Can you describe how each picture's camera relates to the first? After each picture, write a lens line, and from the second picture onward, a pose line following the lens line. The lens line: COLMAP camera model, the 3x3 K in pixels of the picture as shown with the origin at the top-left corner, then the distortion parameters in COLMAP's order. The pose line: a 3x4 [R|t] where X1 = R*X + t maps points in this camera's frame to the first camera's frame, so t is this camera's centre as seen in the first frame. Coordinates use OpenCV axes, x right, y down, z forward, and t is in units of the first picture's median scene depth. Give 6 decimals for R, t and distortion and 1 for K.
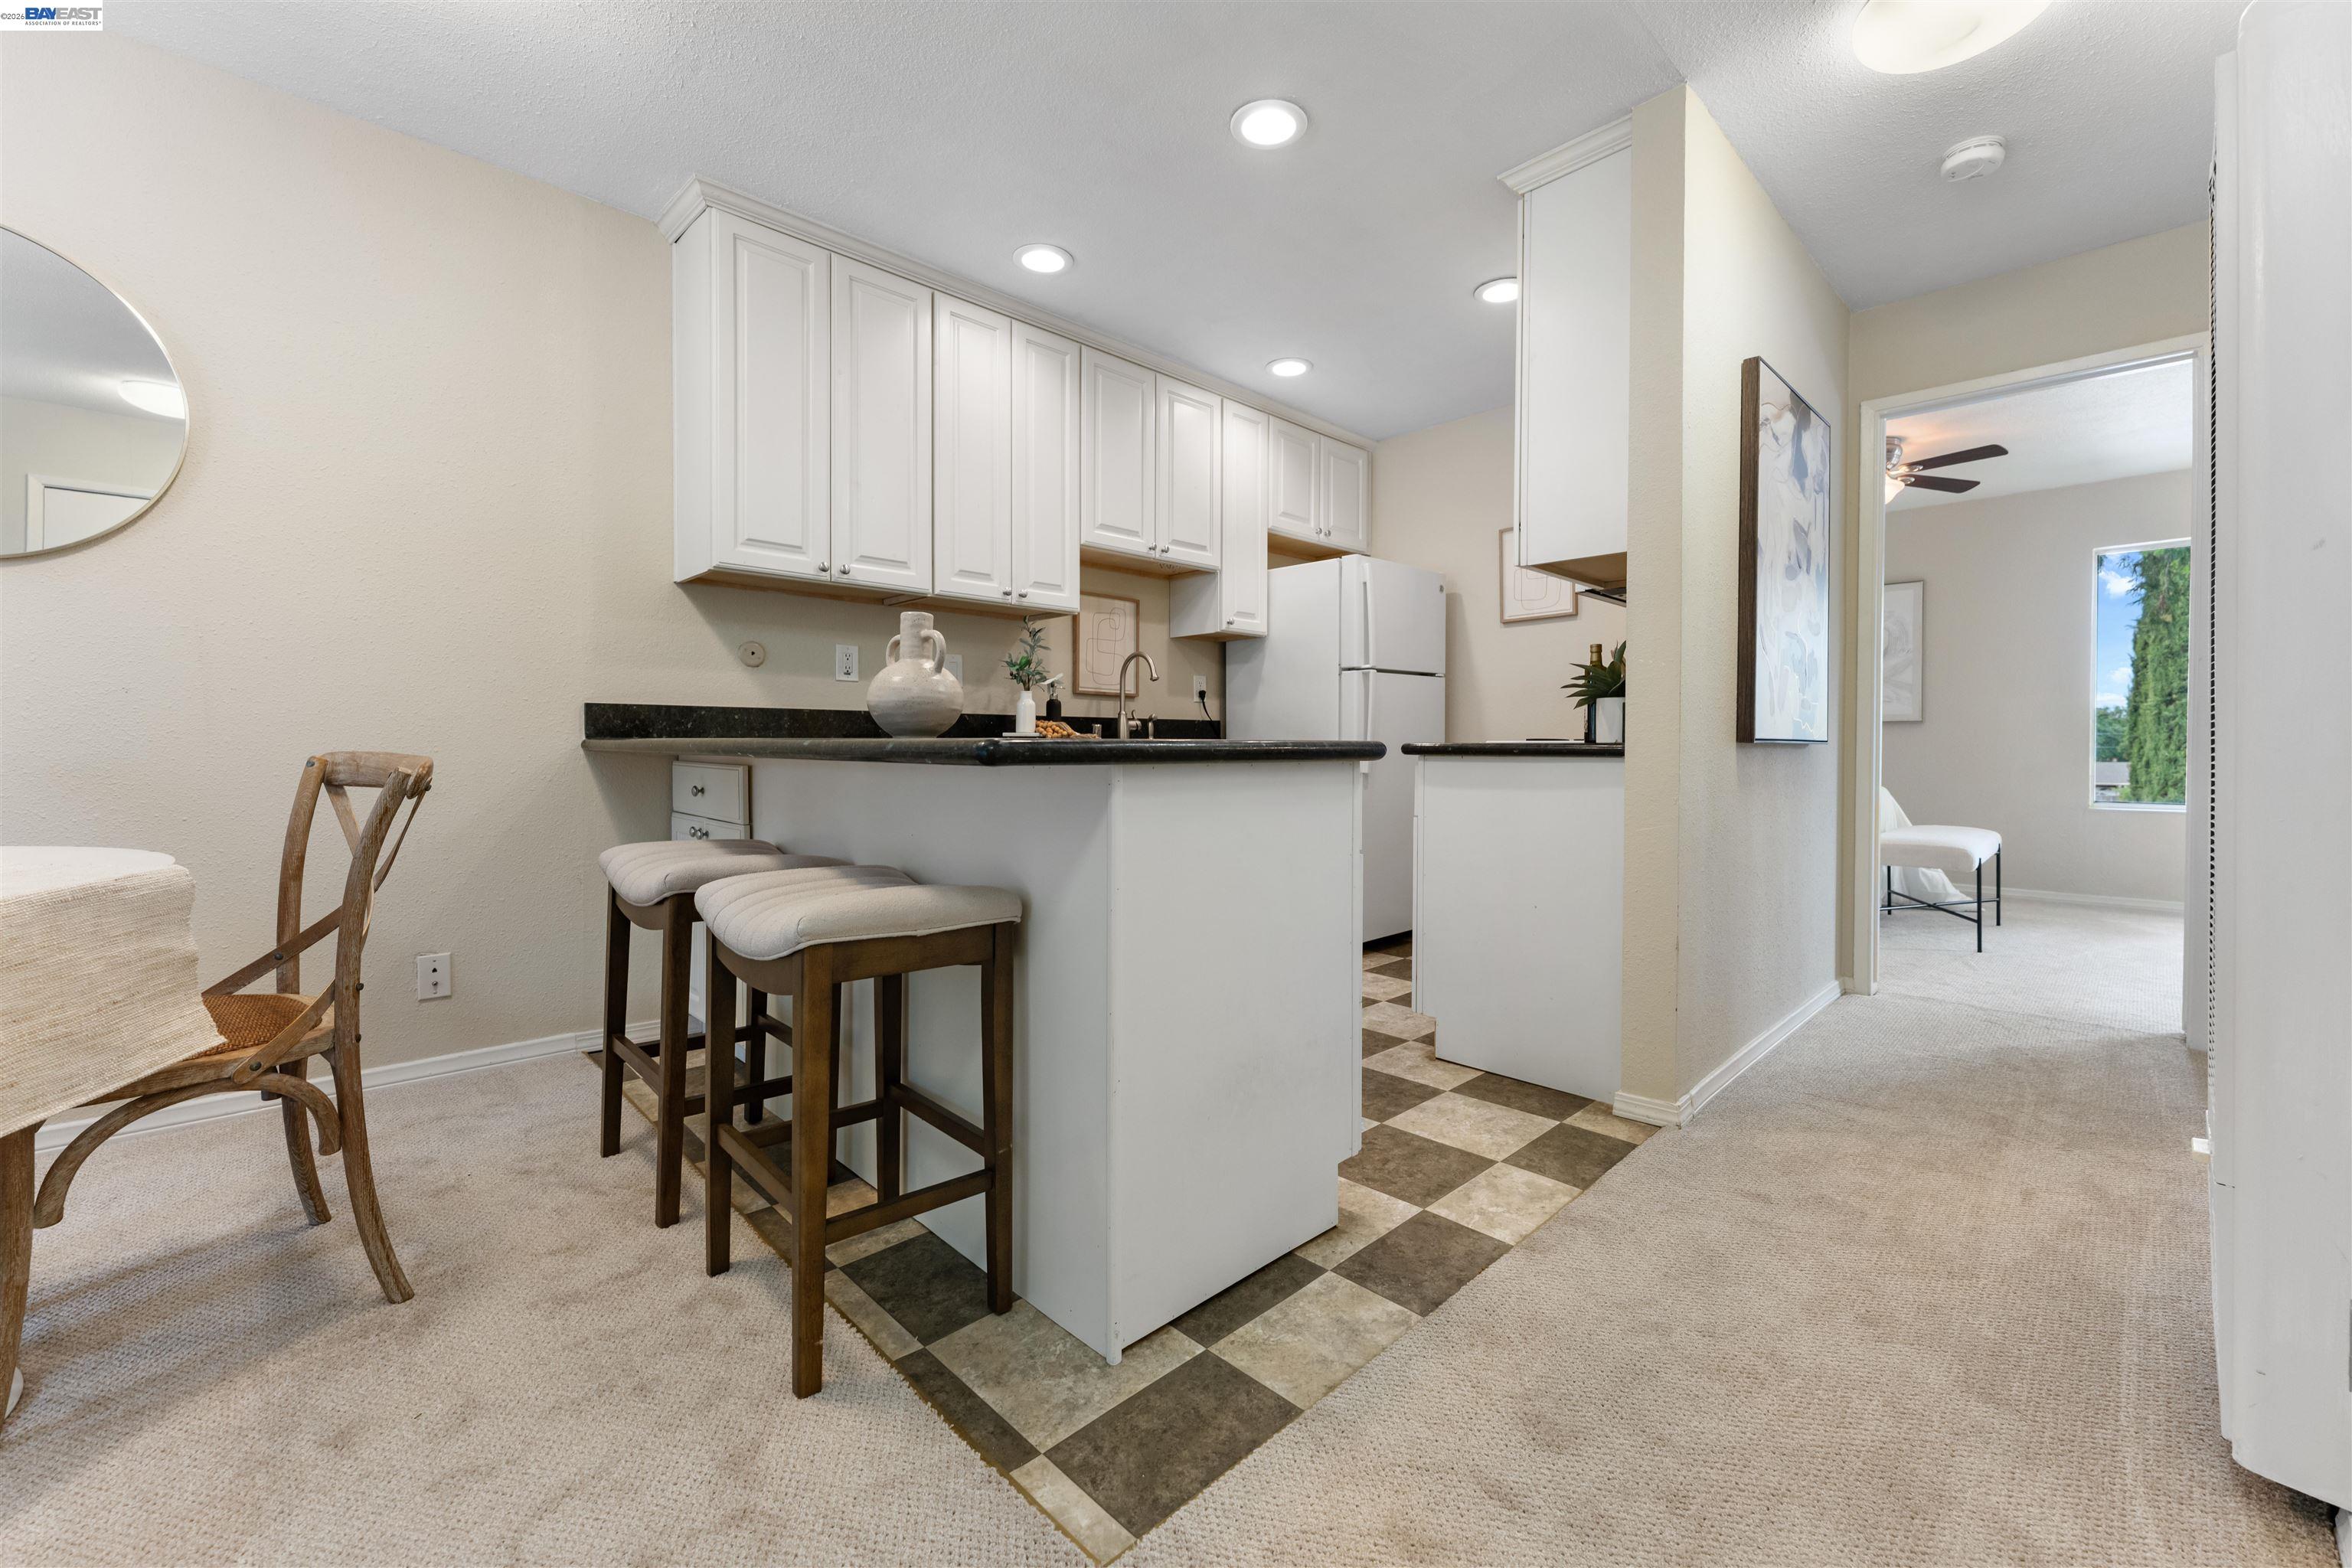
lens RADIAL K [[946.1, 0, 1181.1], [0, 946.1, 758.6], [0, 0, 1]] dist [-0.000913, -0.000108]
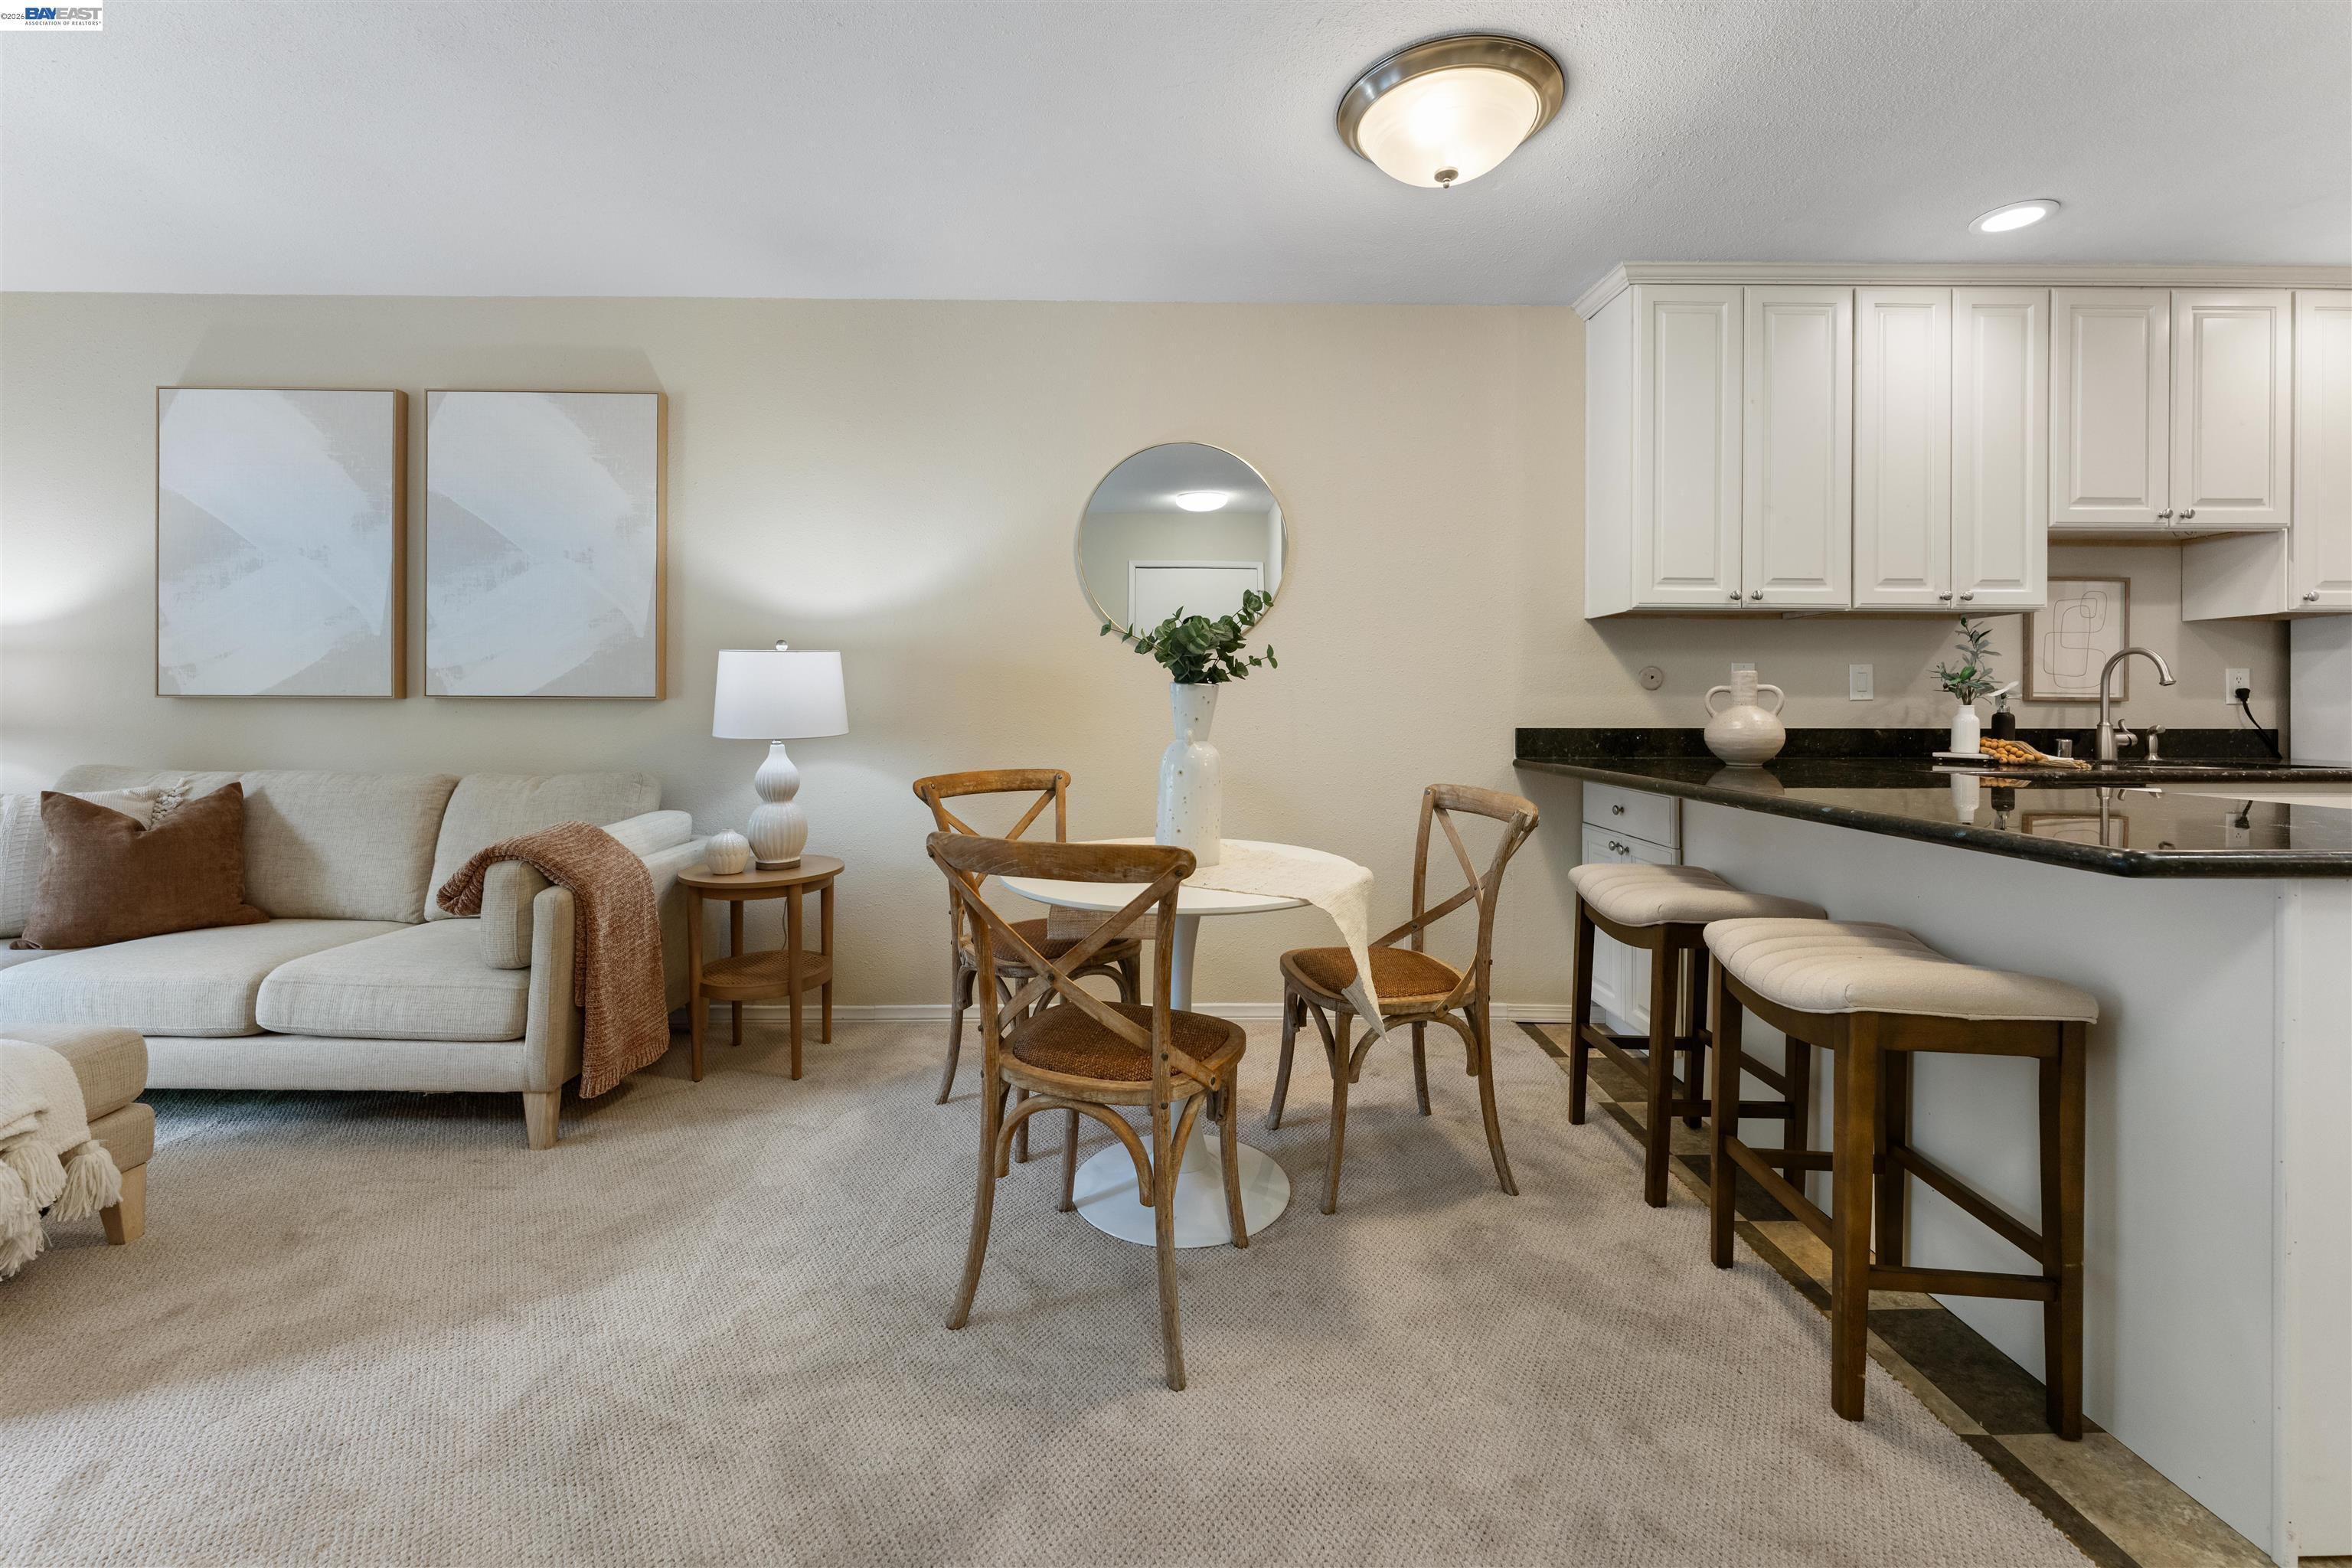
lens RADIAL K [[974.2, 0, 1180.2], [0, 974.2, 703.4], [0, 0, 1]] dist [0.000227, 0.000241]
pose [[0.728255, 0.000807, -0.685306, -0.075527], [-0.010557, 0.999894, -0.010042, -0.055631], [0.685225, 0.014548, 0.728186, -0.144465]]
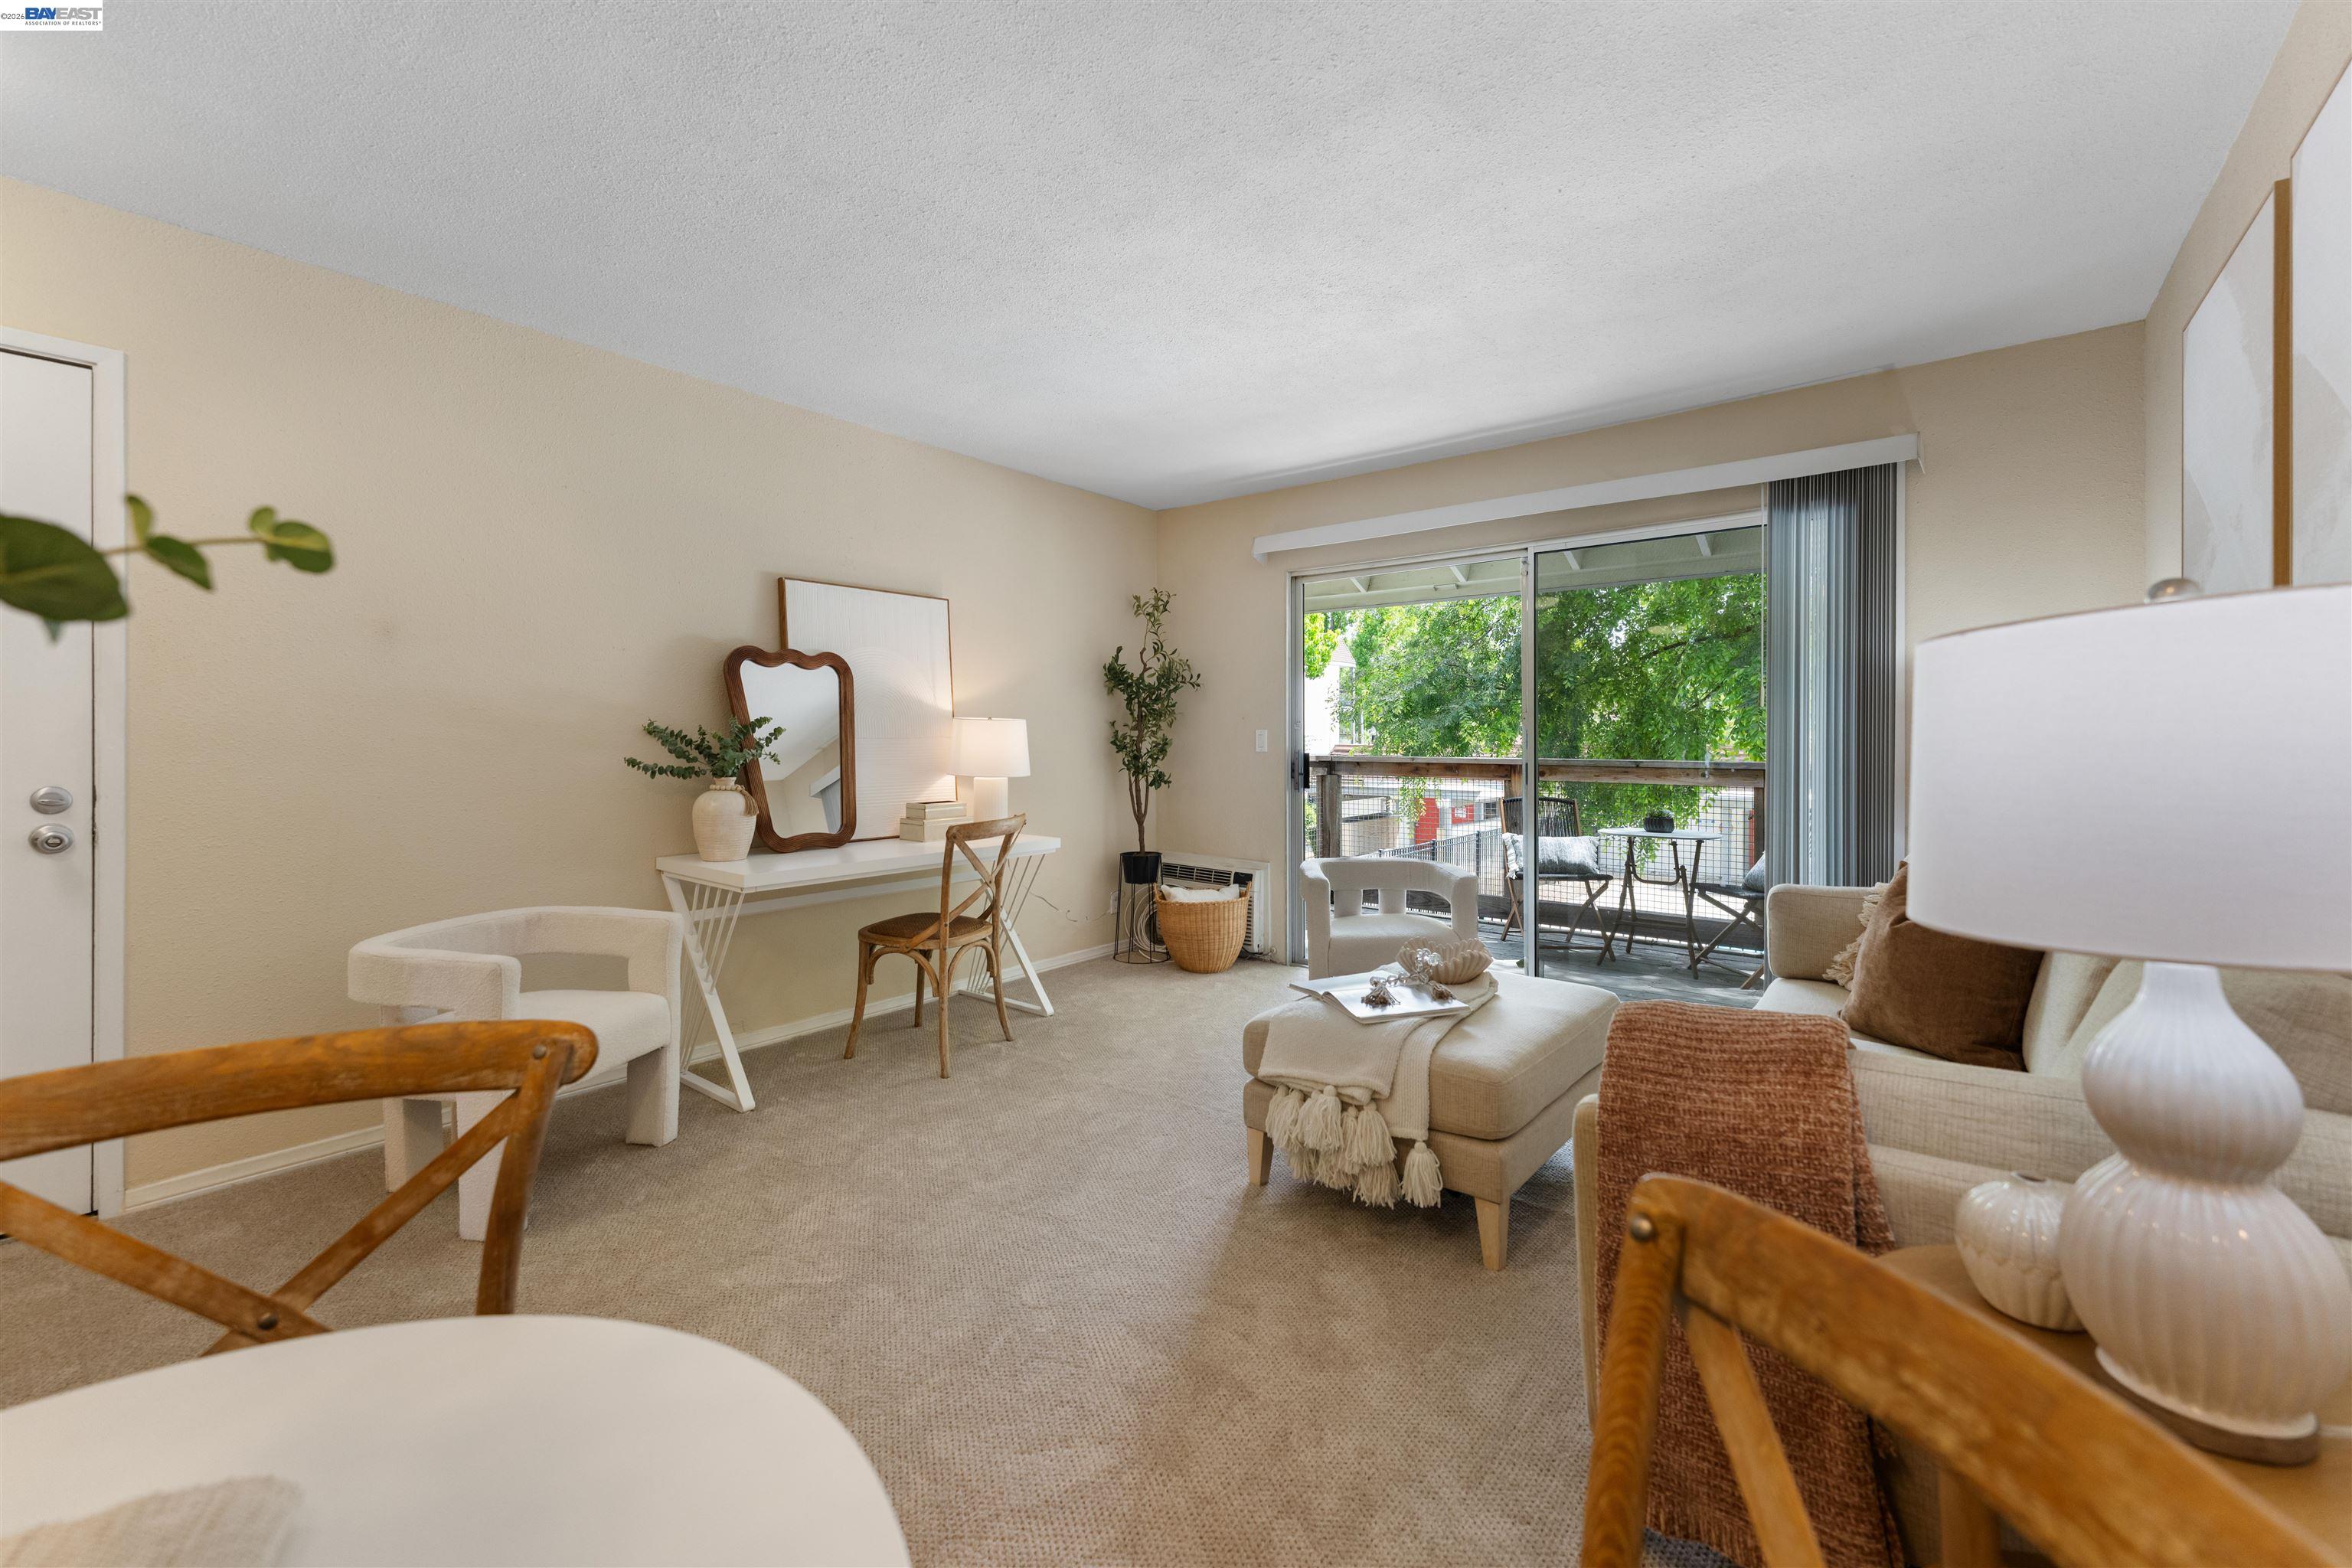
lens RADIAL K [[954.8, 0, 1175.5], [0, 954.8, 735.9], [0, 0, 1]] dist [-0.001435, -0.000216]
pose [[-0.991242, -0.003158, -0.132017, -0.628231], [-0.003885, 0.999979, 0.005249, -0.078292], [0.131998, 0.005716, -0.991234, 0.415181]]
